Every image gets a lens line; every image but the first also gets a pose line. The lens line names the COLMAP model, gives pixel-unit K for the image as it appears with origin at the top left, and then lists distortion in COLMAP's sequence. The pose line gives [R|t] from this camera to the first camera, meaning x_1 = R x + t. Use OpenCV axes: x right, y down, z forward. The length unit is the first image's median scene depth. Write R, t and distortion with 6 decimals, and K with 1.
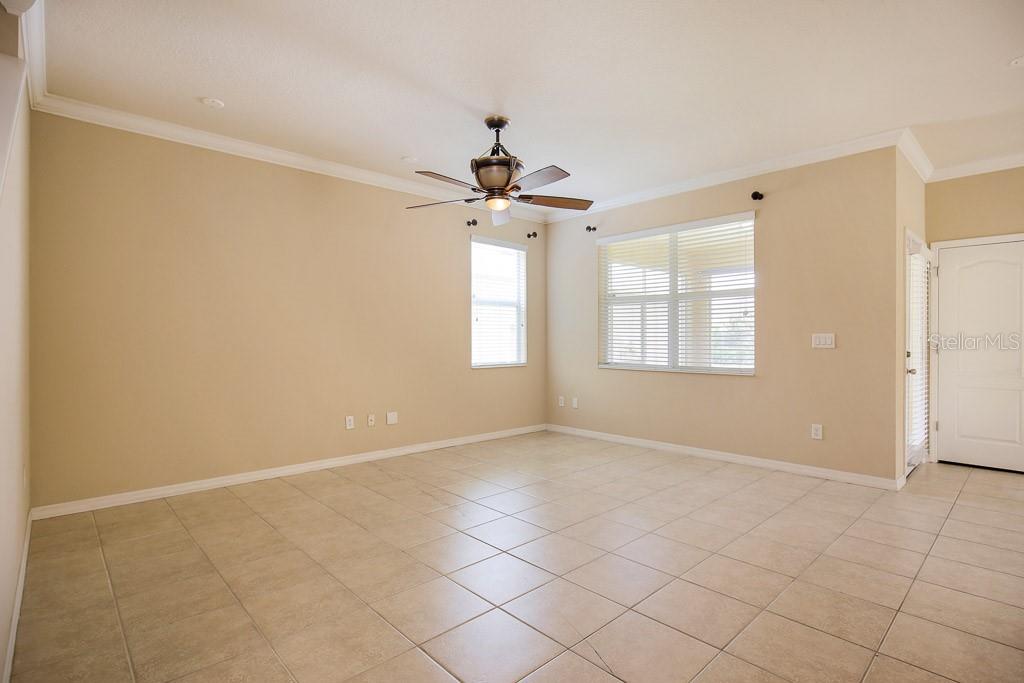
lens RADIAL K [[501.5, 0, 512.0], [0, 501.5, 341.5], [0, 0, 1]] dist [-0.017358, -0.000210]
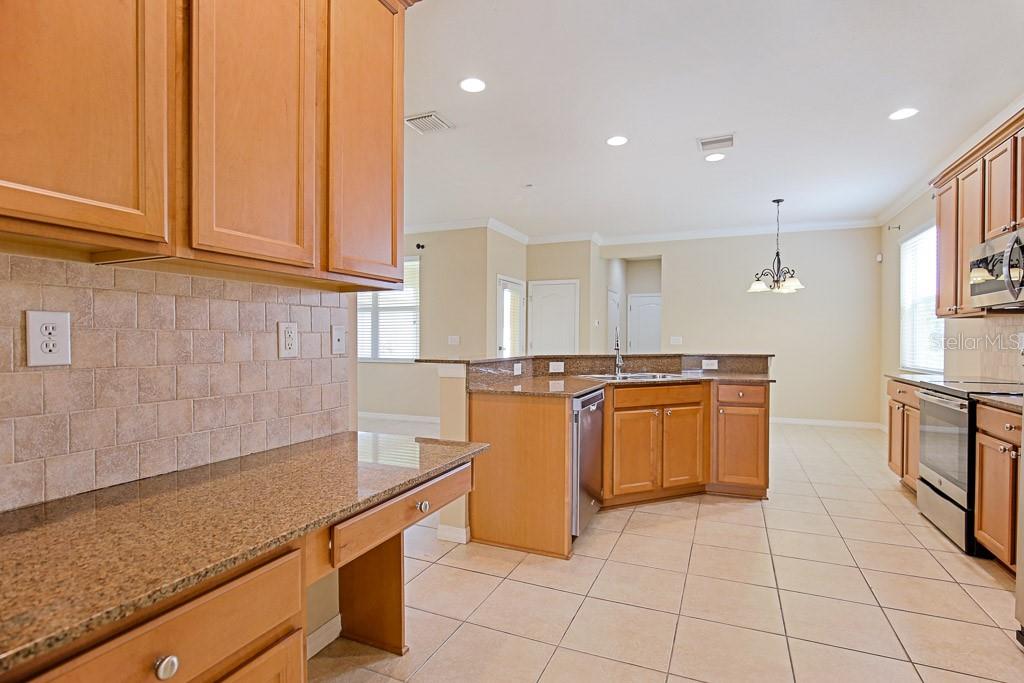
lens RADIAL K [[501.5, 0, 512.0], [0, 501.5, 341.5], [0, 0, 1]] dist [-0.017358, -0.000210]
pose [[0.918344, -0.000835, 0.395783, 0.137180], [0.000517, 0.999999, 0.000910, 0.001201], [-0.395784, -0.000631, 0.918344, -0.528449]]
